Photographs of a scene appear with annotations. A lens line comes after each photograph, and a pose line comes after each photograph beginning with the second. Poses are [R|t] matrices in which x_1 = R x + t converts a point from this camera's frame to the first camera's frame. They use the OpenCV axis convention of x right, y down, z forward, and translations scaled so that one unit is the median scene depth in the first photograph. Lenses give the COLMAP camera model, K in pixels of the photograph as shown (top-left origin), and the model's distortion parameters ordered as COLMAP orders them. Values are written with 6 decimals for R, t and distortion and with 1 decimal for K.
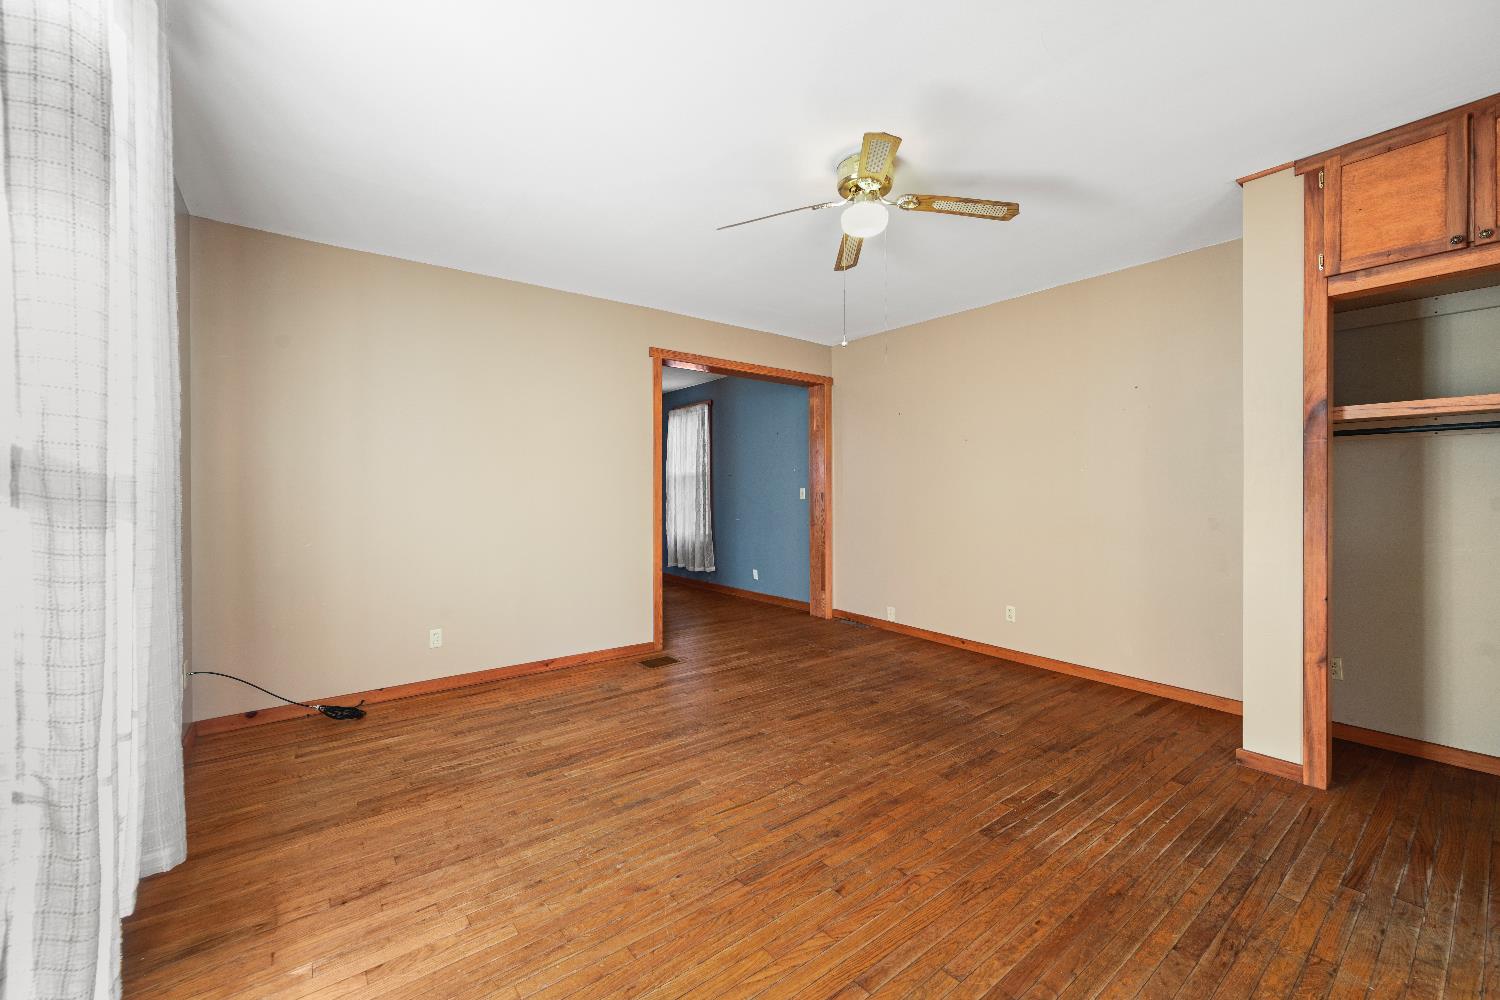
lens RADIAL K [[600.5, 0, 753.5], [0, 600.5, 496.1], [0, 0, 1]] dist [-0.000745, -0.000097]
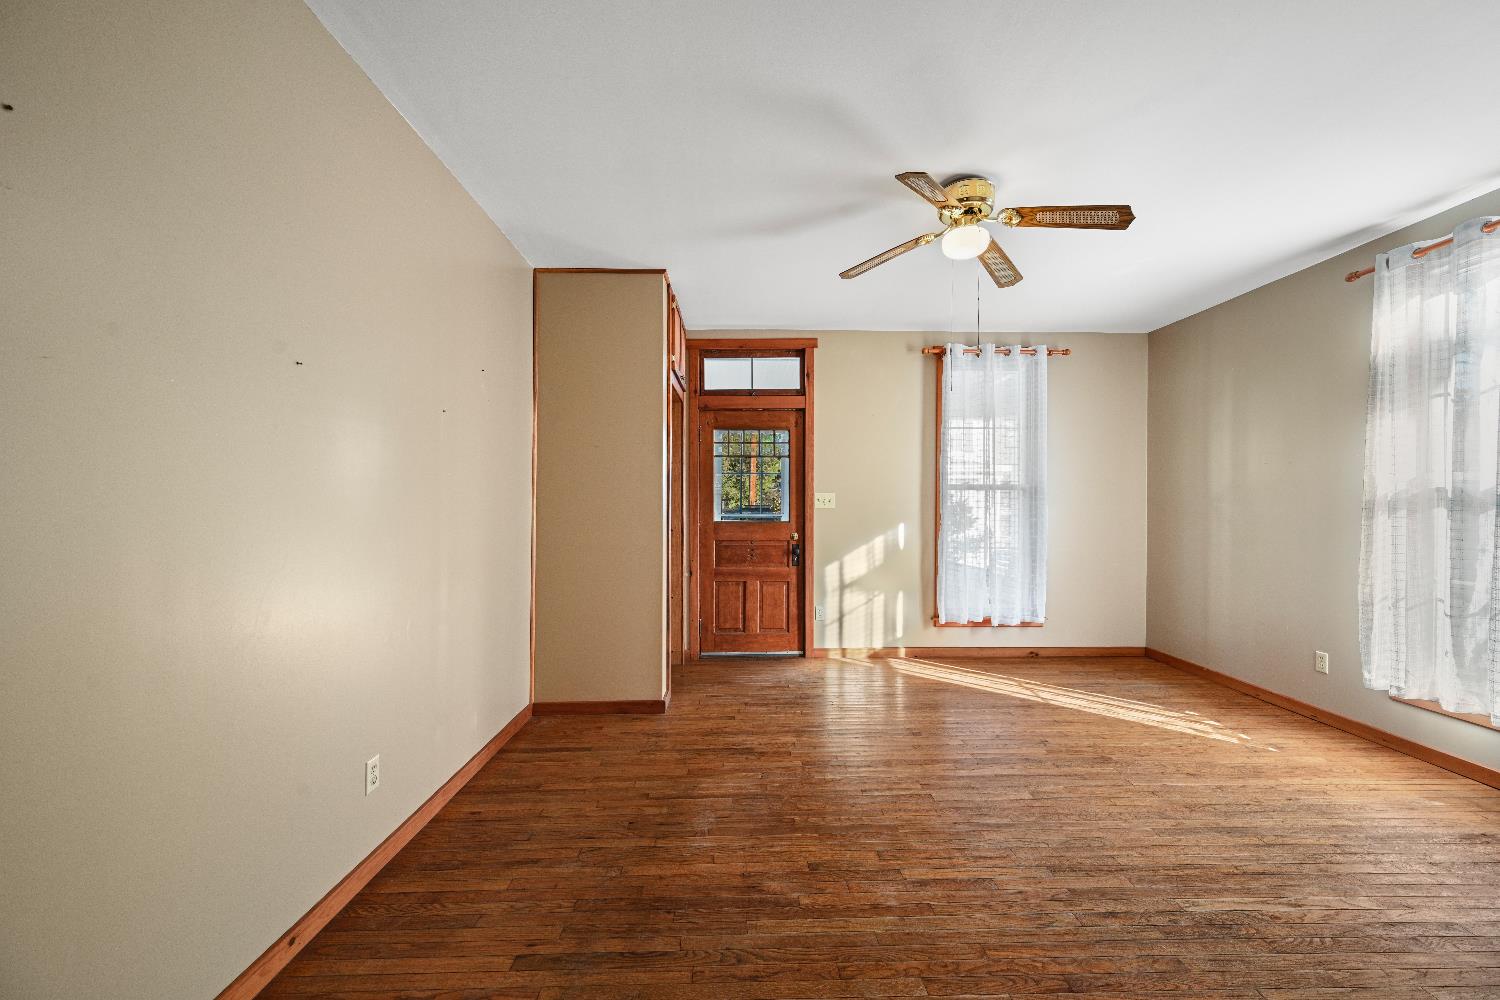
lens RADIAL K [[600.5, 0, 747.6], [0, 600.5, 511.9], [0, 0, 1]] dist [0.000132, -0.000083]
pose [[-0.805119, -0.008726, 0.593048, -0.128955], [0.004422, 0.999776, 0.020714, -0.023135], [-0.593096, 0.019300, -0.804900, 2.069329]]
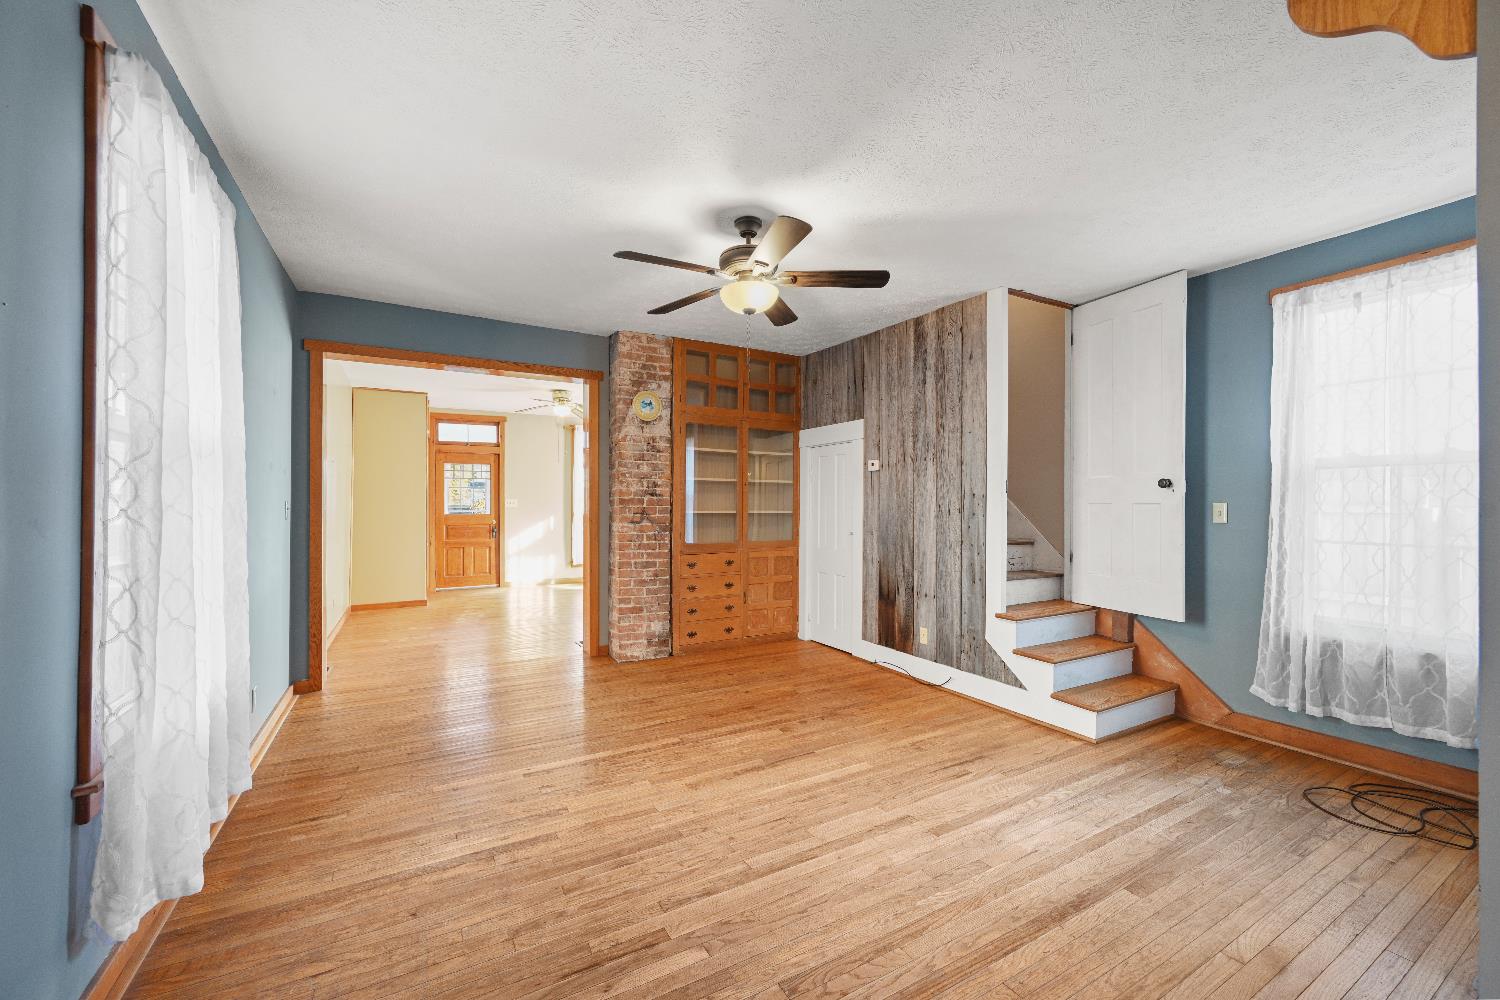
lens RADIAL K [[592.6, 0, 751.3], [0, 592.6, 508.8], [0, 0, 1]] dist [0.000378, 0.000000]
pose [[-0.990456, -0.005307, 0.137729, -1.095627], [-0.003321, 0.999887, 0.014646, -0.039695], [-0.137791, 0.014049, -0.990362, 3.682592]]
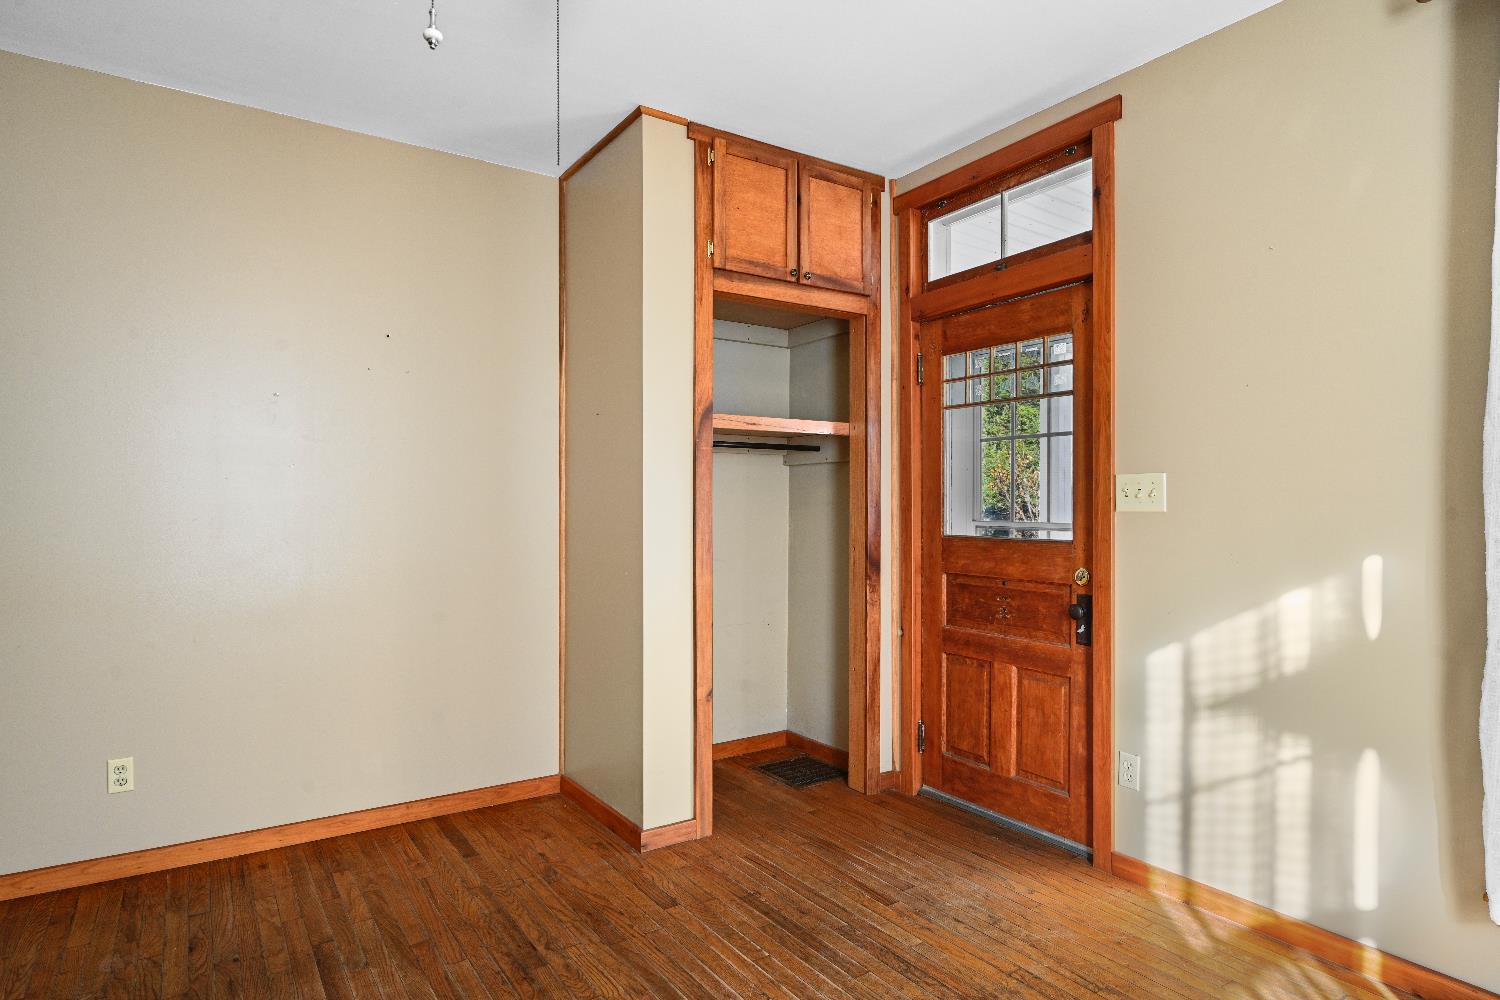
lens RADIAL K [[827.7, 0, 748.0], [0, 827.7, 514.2], [0, 0, 1]] dist [-0.011648, 0.001431]
pose [[0.070343, -0.007264, 0.997496, -0.275188], [0.011309, 0.999915, 0.006484, -0.001344], [-0.997459, 0.010824, 0.070419, 0.829185]]
